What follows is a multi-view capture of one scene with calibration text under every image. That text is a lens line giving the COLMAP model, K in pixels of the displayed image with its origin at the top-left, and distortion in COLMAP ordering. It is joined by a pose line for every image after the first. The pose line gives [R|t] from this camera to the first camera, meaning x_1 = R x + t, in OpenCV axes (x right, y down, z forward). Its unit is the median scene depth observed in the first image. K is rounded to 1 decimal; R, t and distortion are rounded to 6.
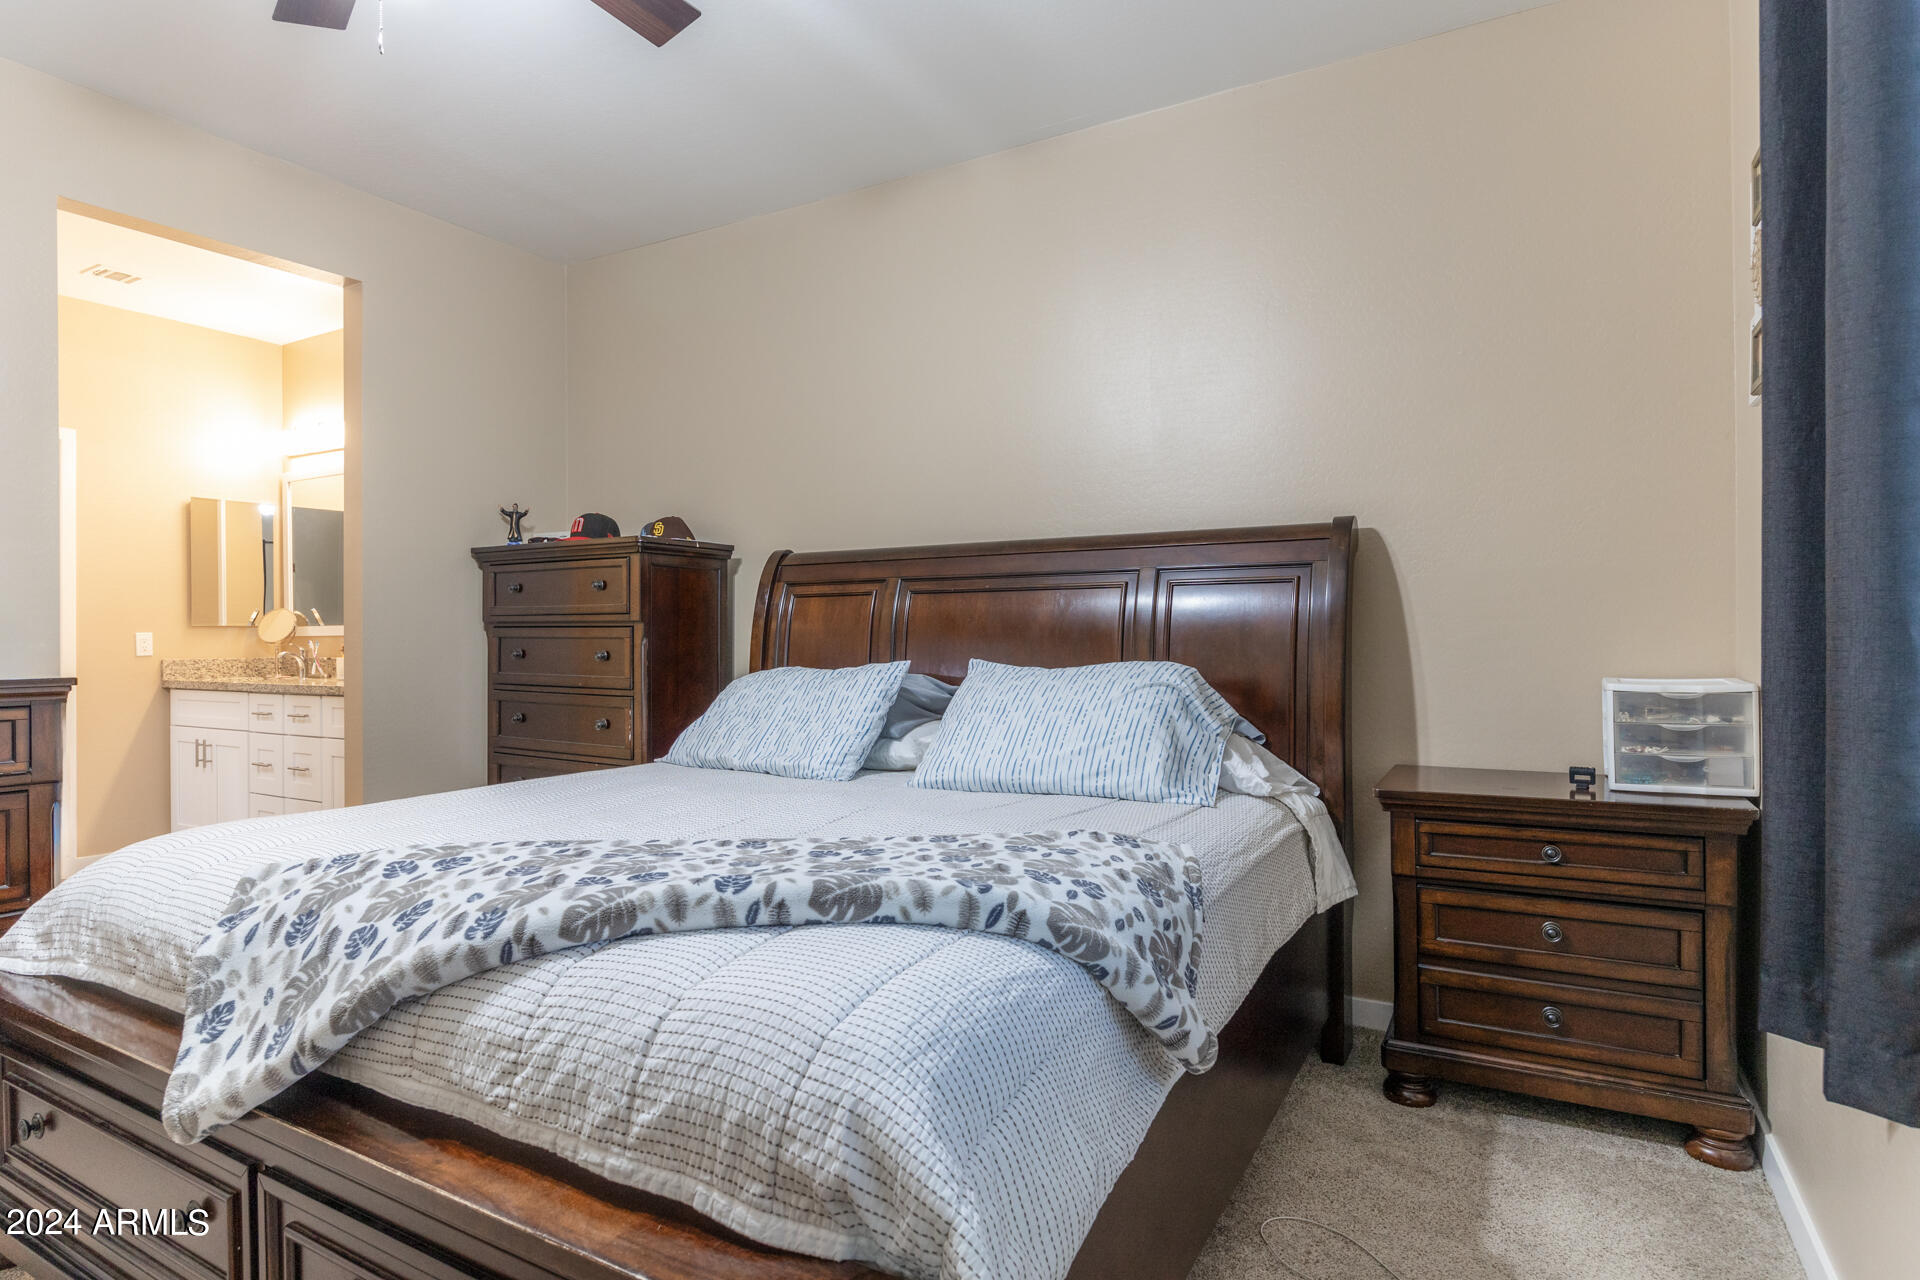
lens RADIAL K [[1021.1, 0, 951.5], [0, 1021.1, 627.3], [0, 0, 1]] dist [-0.006416, -0.002286]
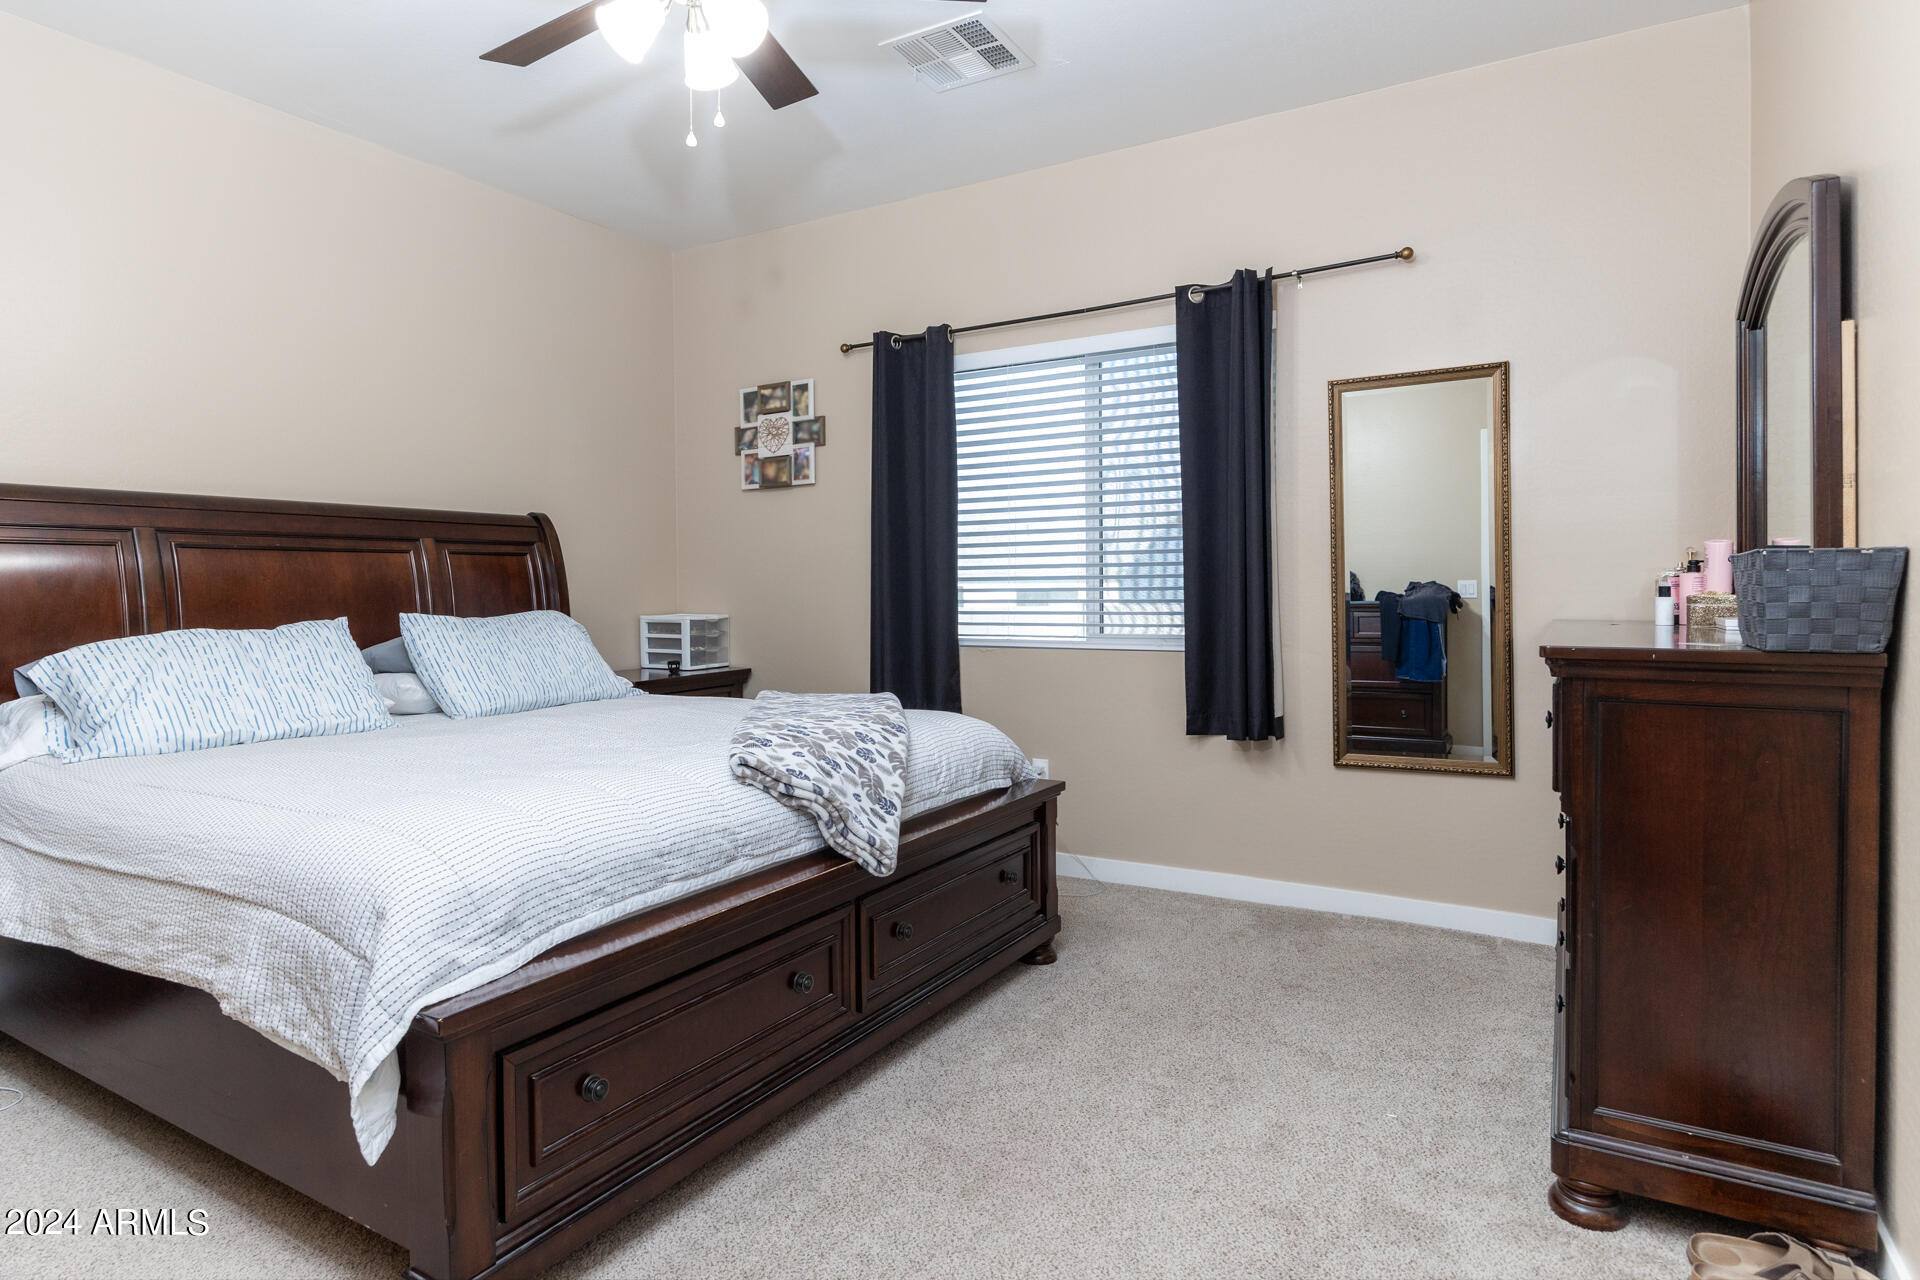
lens RADIAL K [[1021.1, 0, 950.7], [0, 1021.1, 627.7], [0, 0, 1]] dist [-0.006416, -0.002286]
pose [[0.014507, -0.029932, 0.999447, -1.222847], [0.008142, 0.999522, 0.029816, 0.021197], [-0.999862, 0.007705, 0.014744, 0.435761]]
